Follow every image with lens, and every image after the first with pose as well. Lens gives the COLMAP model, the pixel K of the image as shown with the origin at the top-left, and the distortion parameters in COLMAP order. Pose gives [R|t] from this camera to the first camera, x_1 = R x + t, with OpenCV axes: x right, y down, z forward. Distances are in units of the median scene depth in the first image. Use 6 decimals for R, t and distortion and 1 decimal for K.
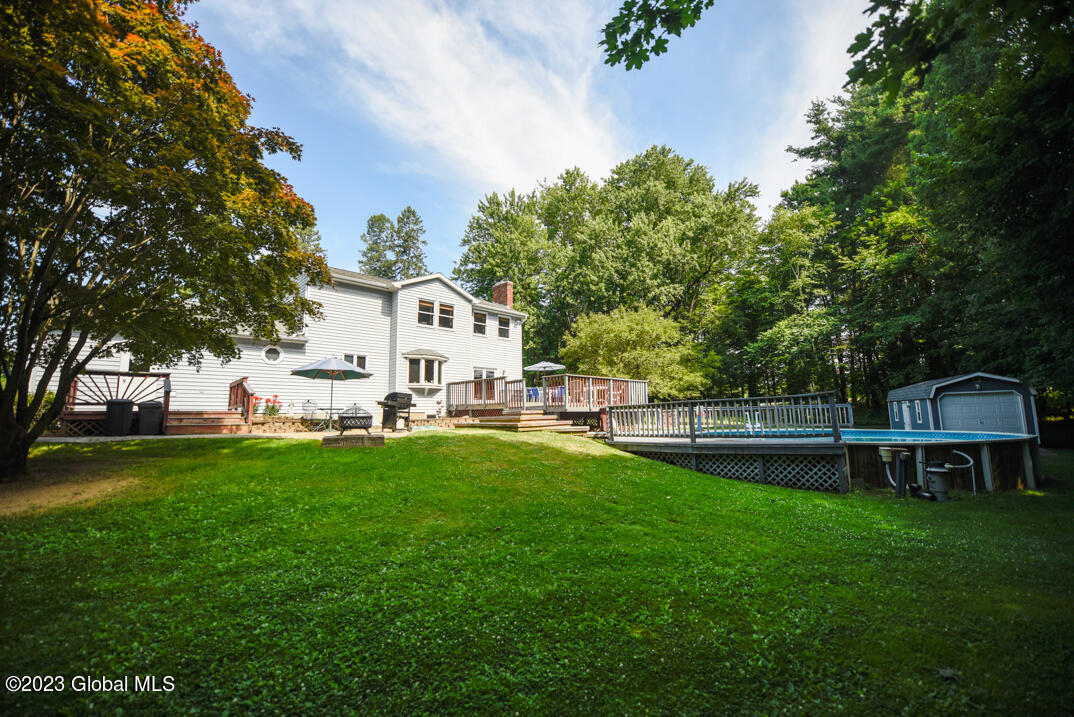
lens RADIAL K [[434.6, 0, 537.0], [0, 434.6, 358.5], [0, 0, 1]] dist [-0.018582, -0.000059]
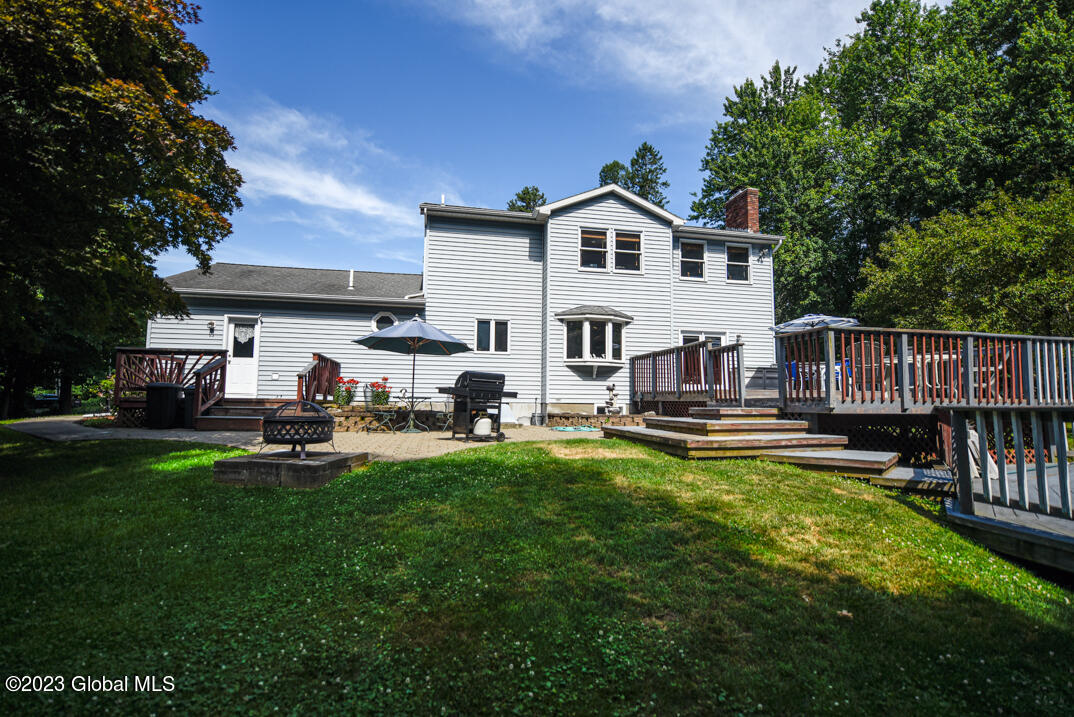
lens RADIAL K [[496.7, 0, 537.0], [0, 496.7, 358.5], [0, 0, 1]] dist [-0.001449, -0.005837]
pose [[0.844182, -0.023320, -0.535549, 0.061477], [0.047995, 0.998329, 0.032183, 0.027699], [0.533903, -0.052872, 0.843891, 0.314792]]
